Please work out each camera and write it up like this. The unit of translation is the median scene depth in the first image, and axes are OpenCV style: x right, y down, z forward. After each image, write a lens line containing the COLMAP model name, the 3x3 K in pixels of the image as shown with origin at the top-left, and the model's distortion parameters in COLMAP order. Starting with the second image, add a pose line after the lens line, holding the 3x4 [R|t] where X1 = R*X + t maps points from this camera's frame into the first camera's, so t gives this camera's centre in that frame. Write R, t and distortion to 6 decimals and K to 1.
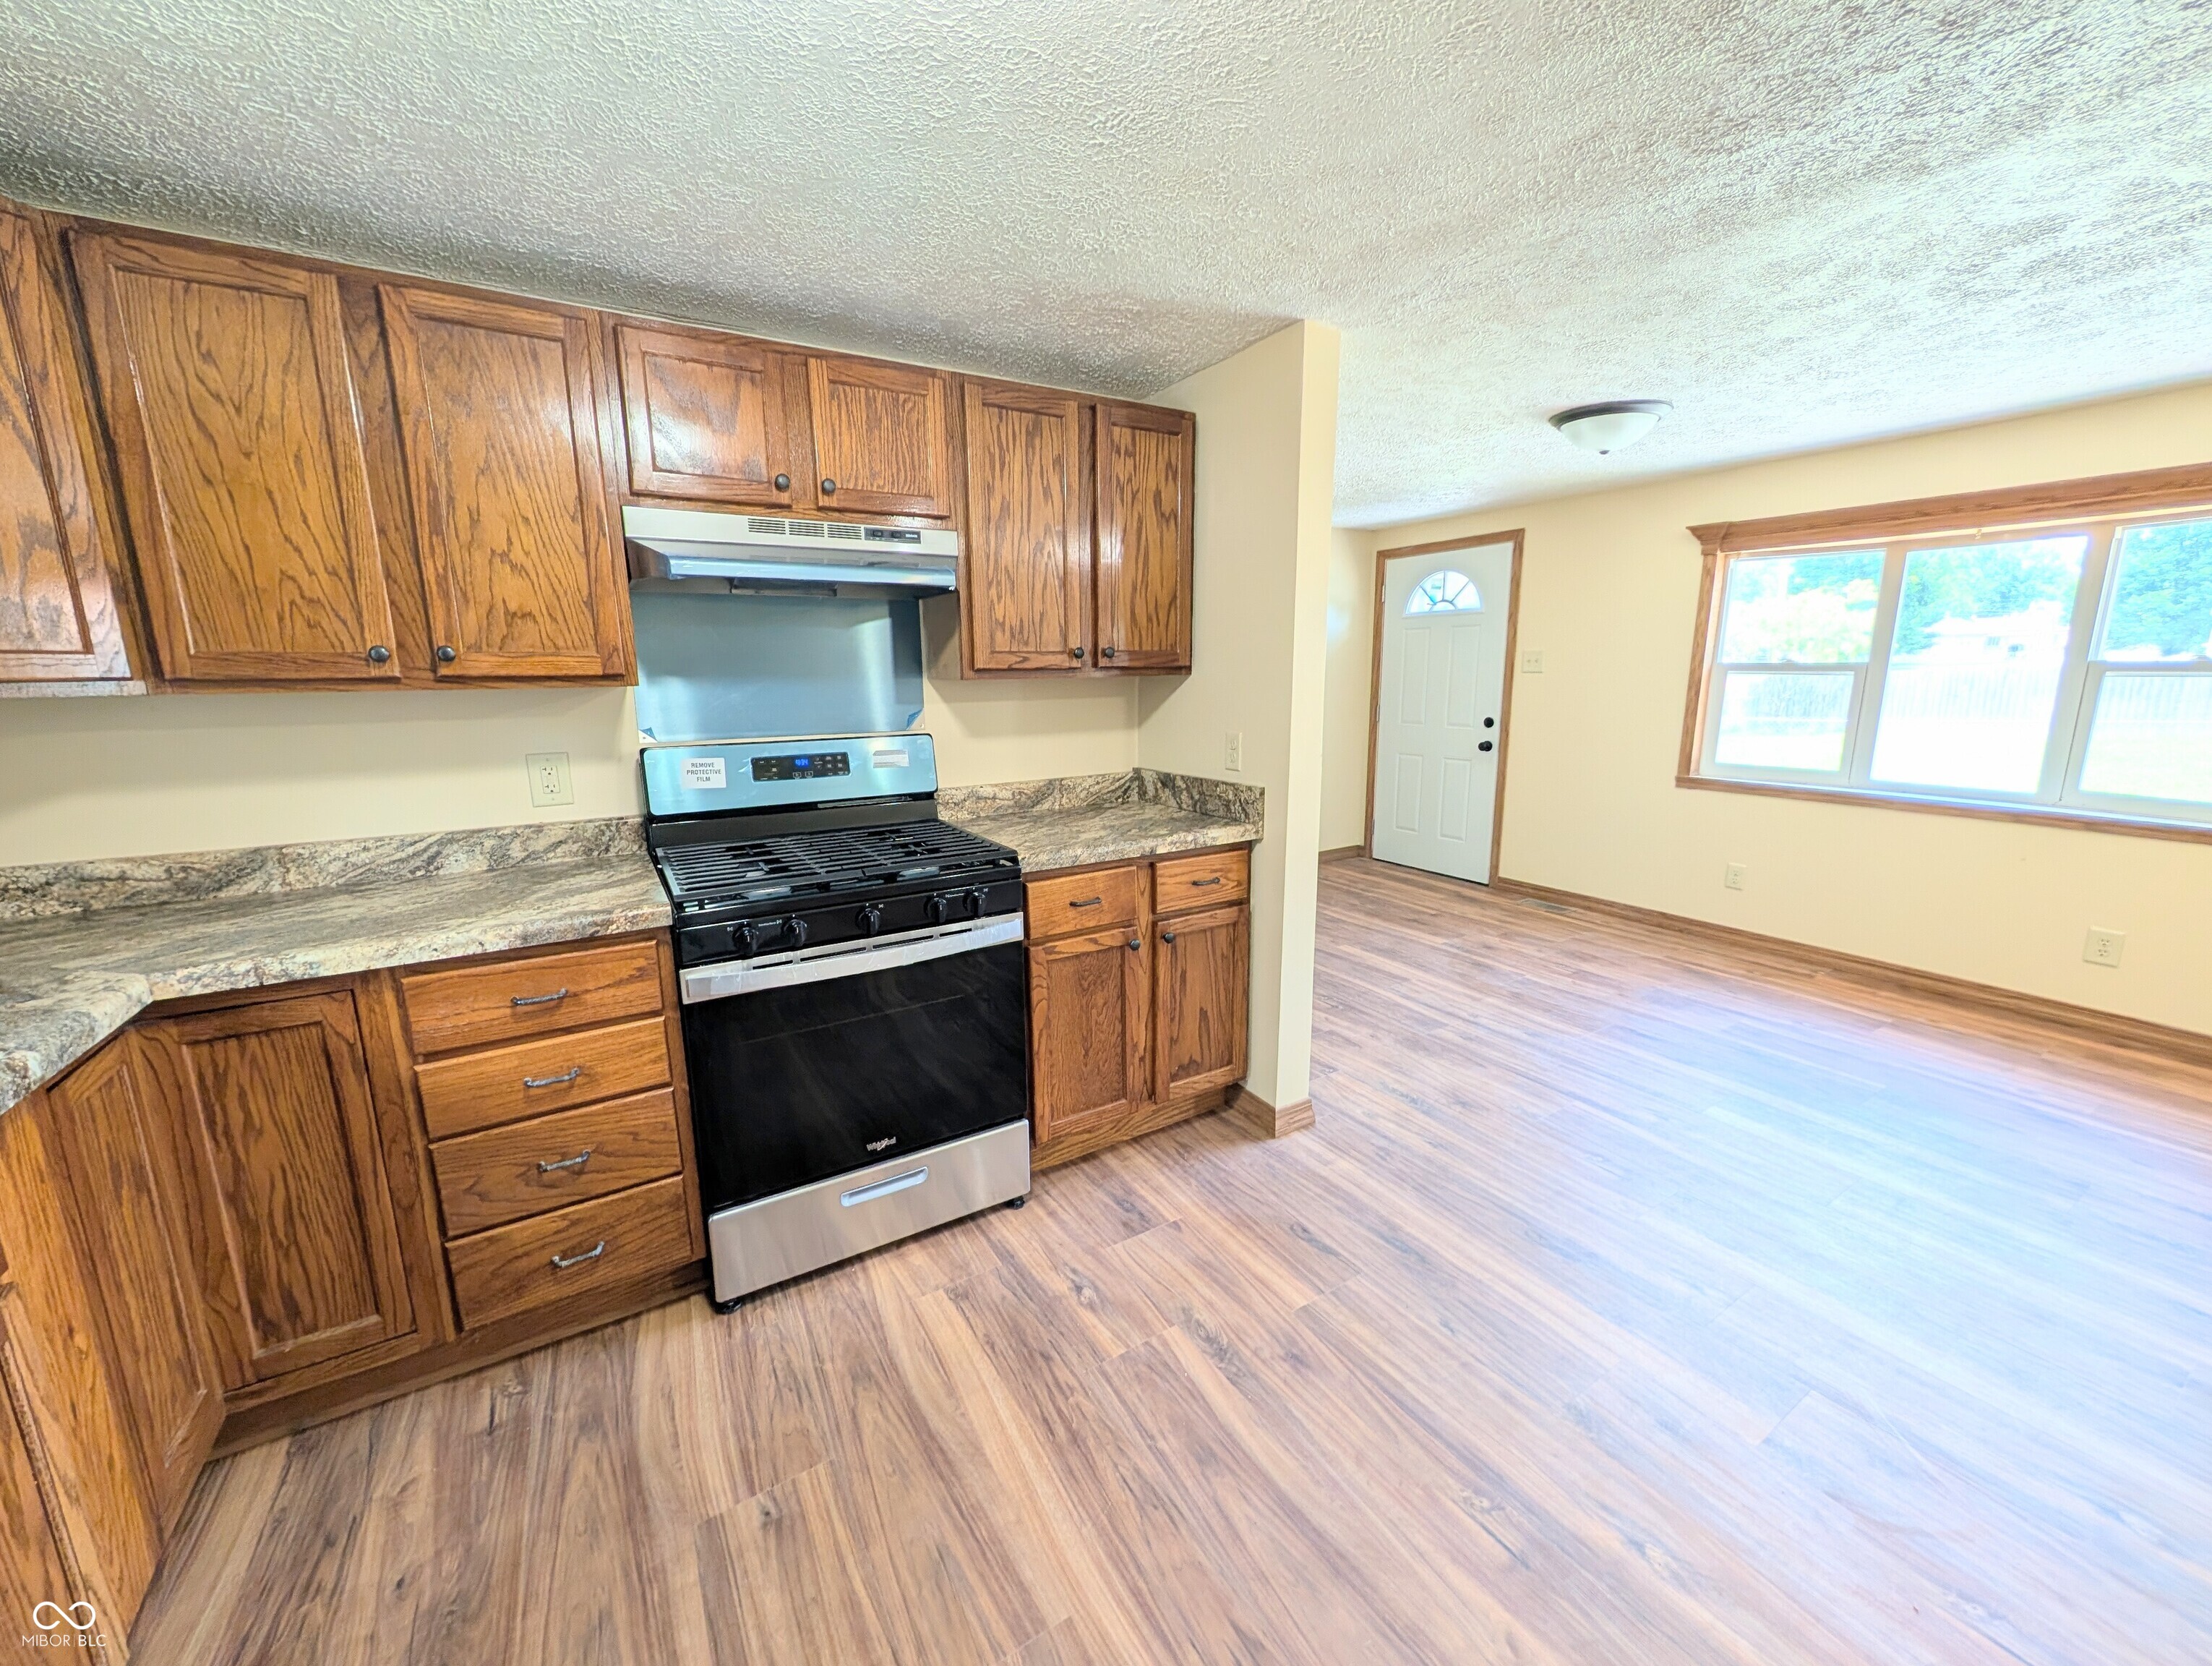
lens RADIAL K [[855.9, 0, 1100.7], [0, 855.9, 832.0], [0, 0, 1]] dist [0.002835, 0.000021]
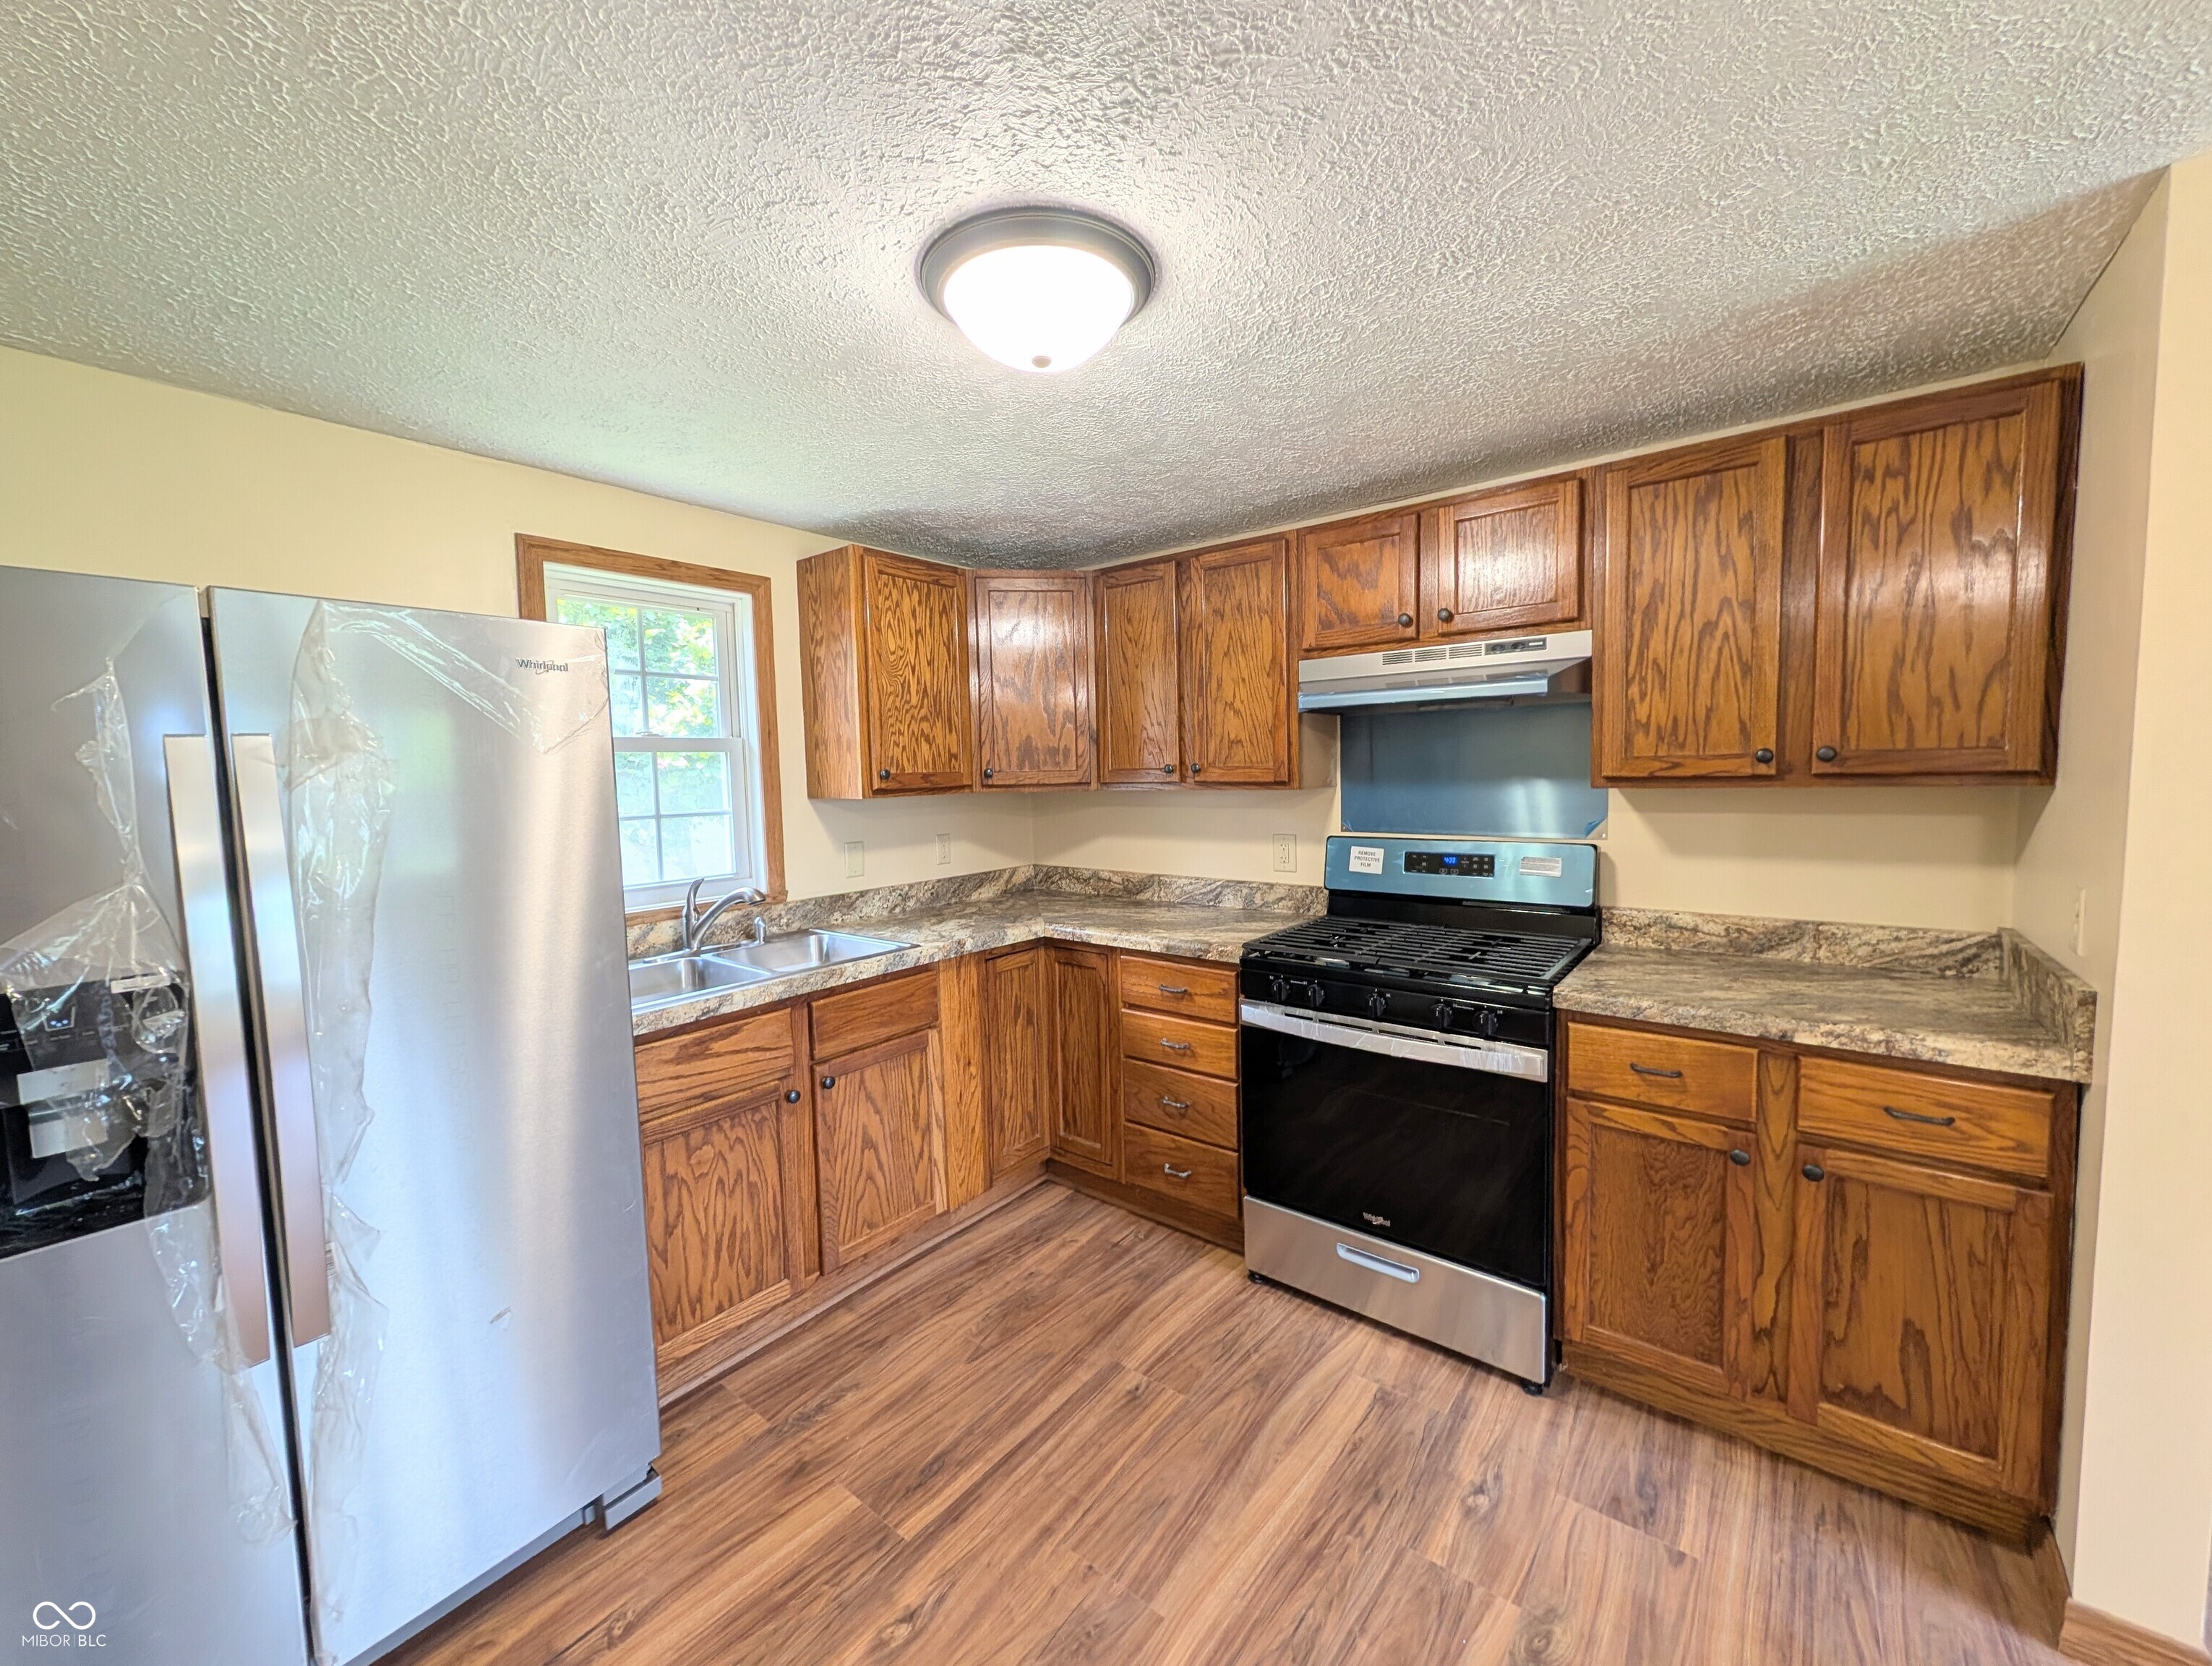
lens RADIAL K [[855.9, 0, 1100.3], [0, 855.9, 832.3], [0, 0, 1]] dist [0.002835, 0.000021]
pose [[0.345027, 0.072059, -0.935822, 0.580623], [-0.160061, 0.986961, 0.016984, -0.072825], [0.924844, 0.143929, 0.352062, 0.235796]]
